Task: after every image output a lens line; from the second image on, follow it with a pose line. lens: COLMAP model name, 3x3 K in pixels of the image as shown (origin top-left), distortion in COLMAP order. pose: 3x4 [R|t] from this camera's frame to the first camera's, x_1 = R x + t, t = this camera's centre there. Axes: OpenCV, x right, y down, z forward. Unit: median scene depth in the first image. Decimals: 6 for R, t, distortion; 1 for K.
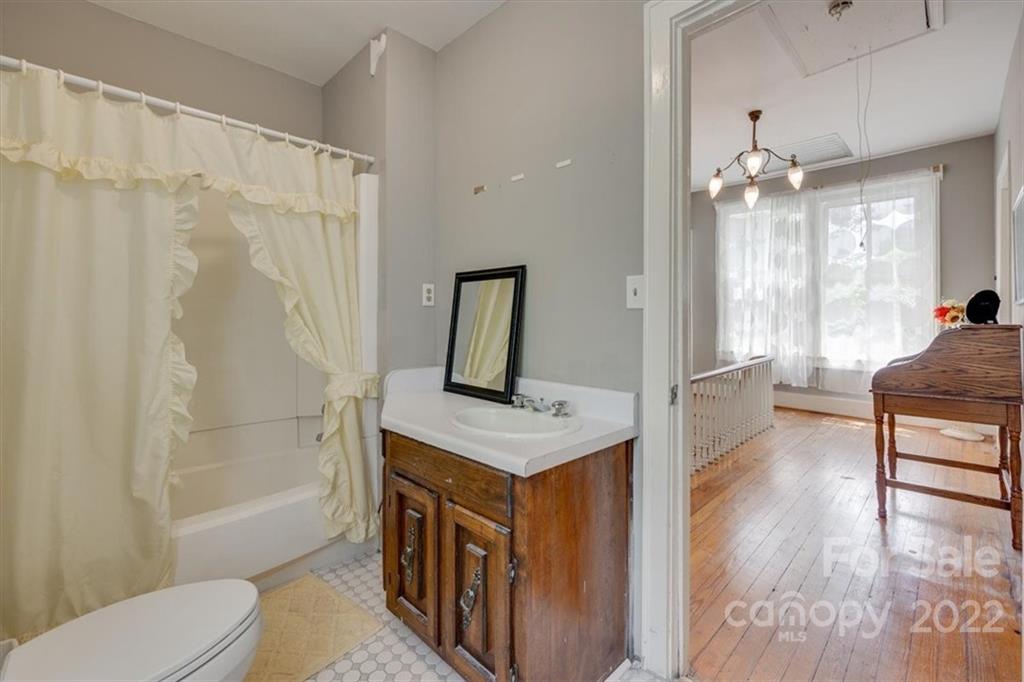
lens RADIAL K [[432.5, 0, 510.1], [0, 432.5, 313.8], [0, 0, 1]] dist [-0.000247, -0.000667]
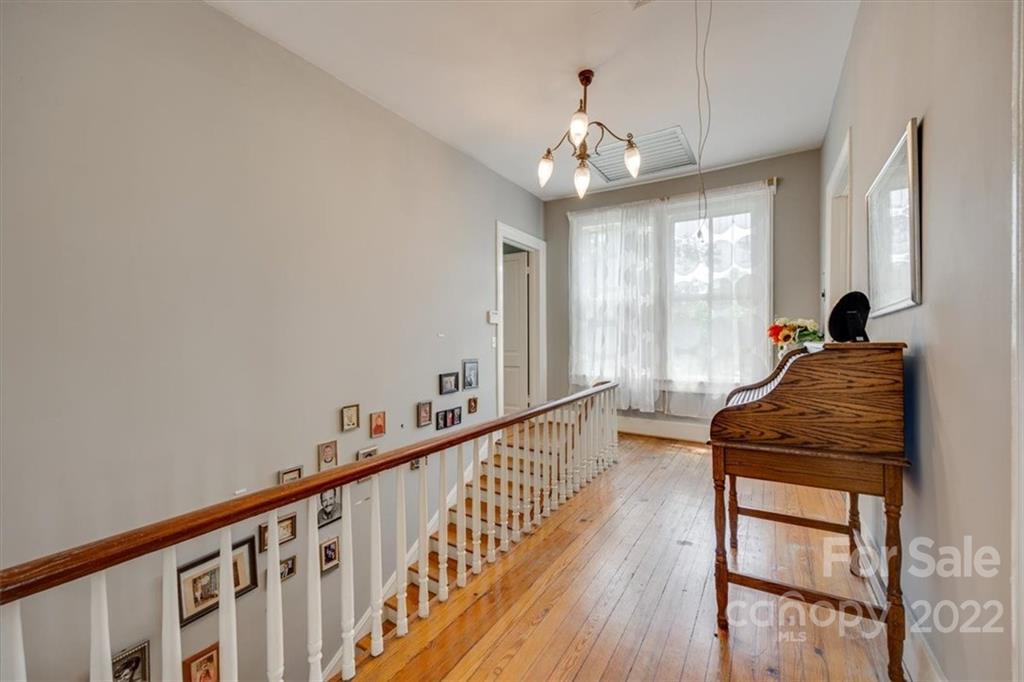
lens RADIAL K [[429.3, 0, 510.8], [0, 429.3, 344.0], [0, 0, 1]] dist [-0.001955, 0.000217]
pose [[0.967733, -0.008278, 0.251842, 0.178428], [0.004022, 0.999840, 0.017411, 0.005501], [-0.251946, -0.015837, 0.967612, 0.209887]]
